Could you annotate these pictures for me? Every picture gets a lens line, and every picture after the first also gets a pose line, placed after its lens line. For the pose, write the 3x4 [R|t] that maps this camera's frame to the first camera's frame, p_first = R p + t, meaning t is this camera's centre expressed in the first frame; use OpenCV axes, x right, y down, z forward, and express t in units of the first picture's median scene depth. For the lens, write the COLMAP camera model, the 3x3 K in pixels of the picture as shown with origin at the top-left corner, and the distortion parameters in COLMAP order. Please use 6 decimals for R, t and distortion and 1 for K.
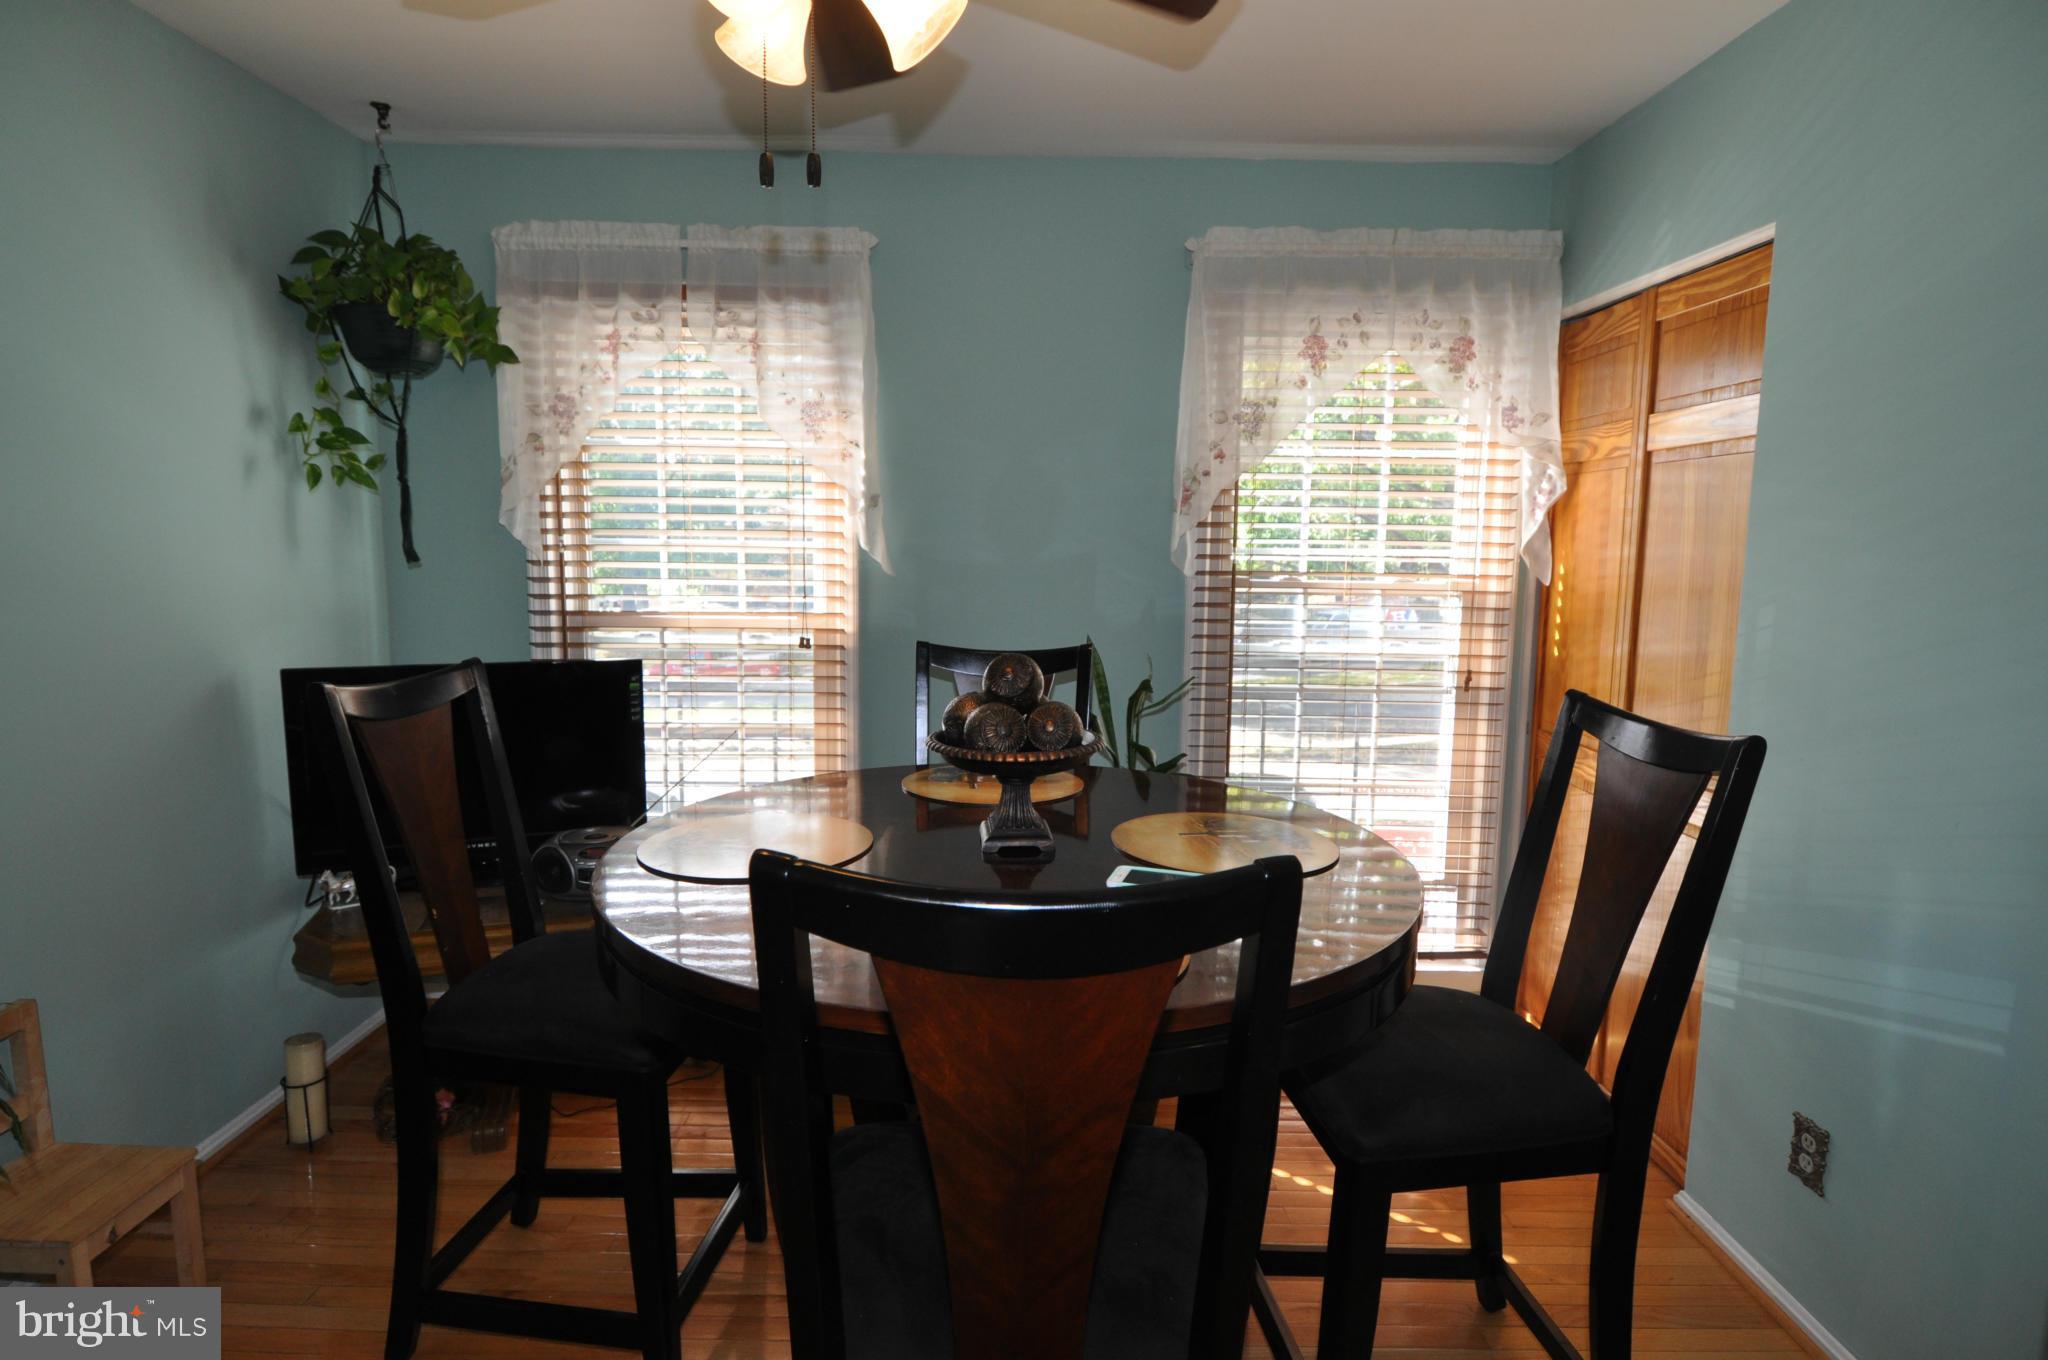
lens RADIAL K [[1073.4, 0, 1014.9], [0, 1073.4, 678.1], [0, 0, 1]] dist [0.023447, -0.032681]
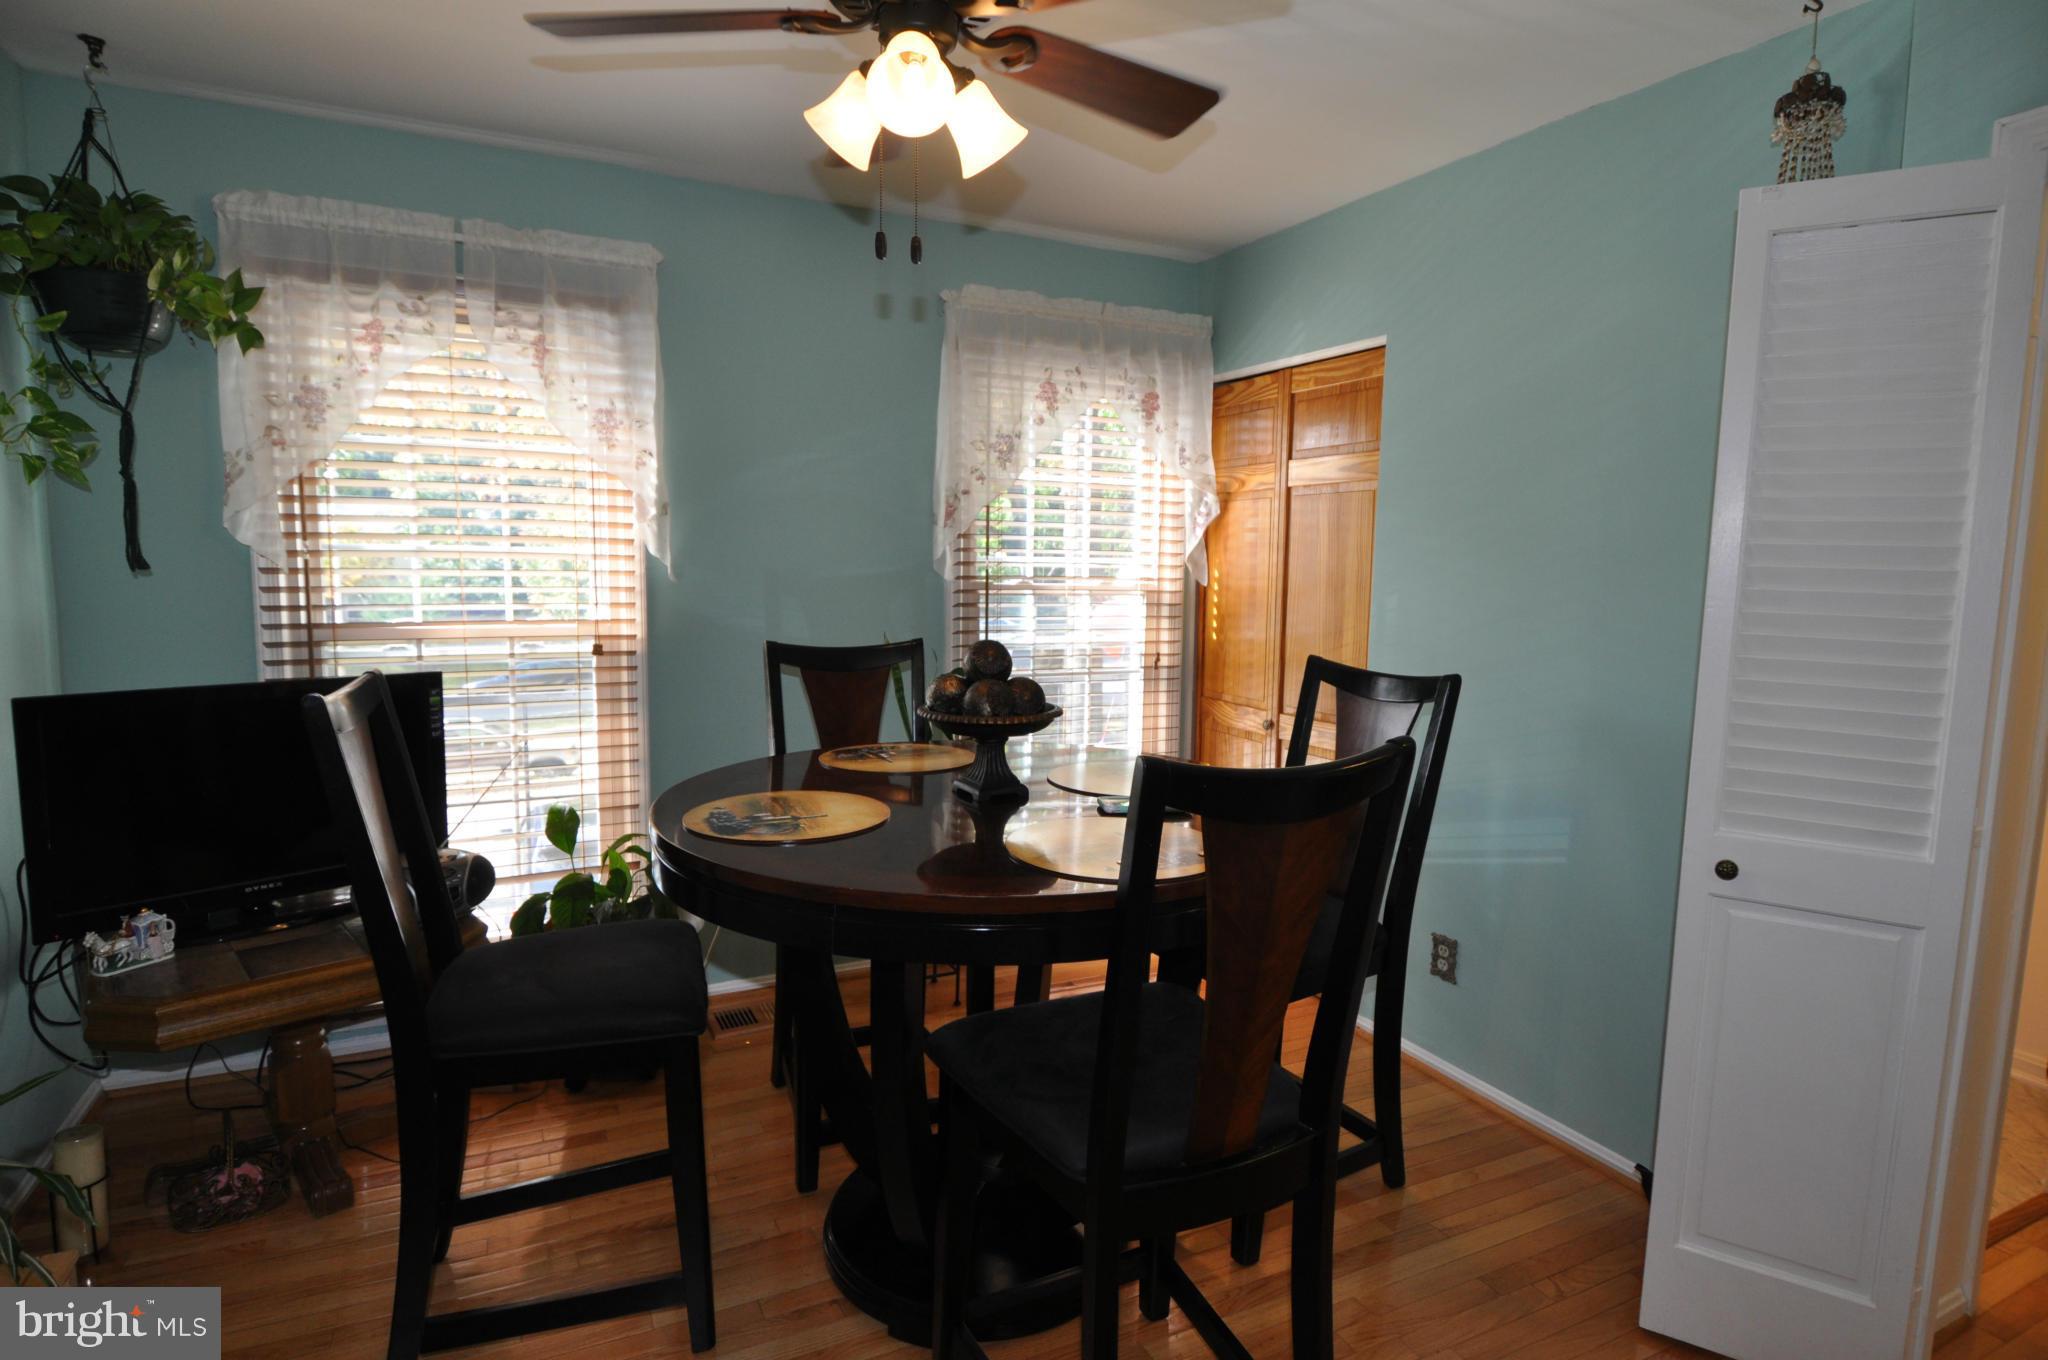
lens RADIAL K [[1073.4, 0, 1014.9], [0, 1073.4, 678.1], [0, 0, 1]] dist [0.023447, -0.032681]
pose [[0.898544, -0.046611, 0.436401, -0.297857], [0.050592, 0.998716, 0.002502, 0.011293], [-0.435957, 0.019830, 0.899749, -0.070970]]
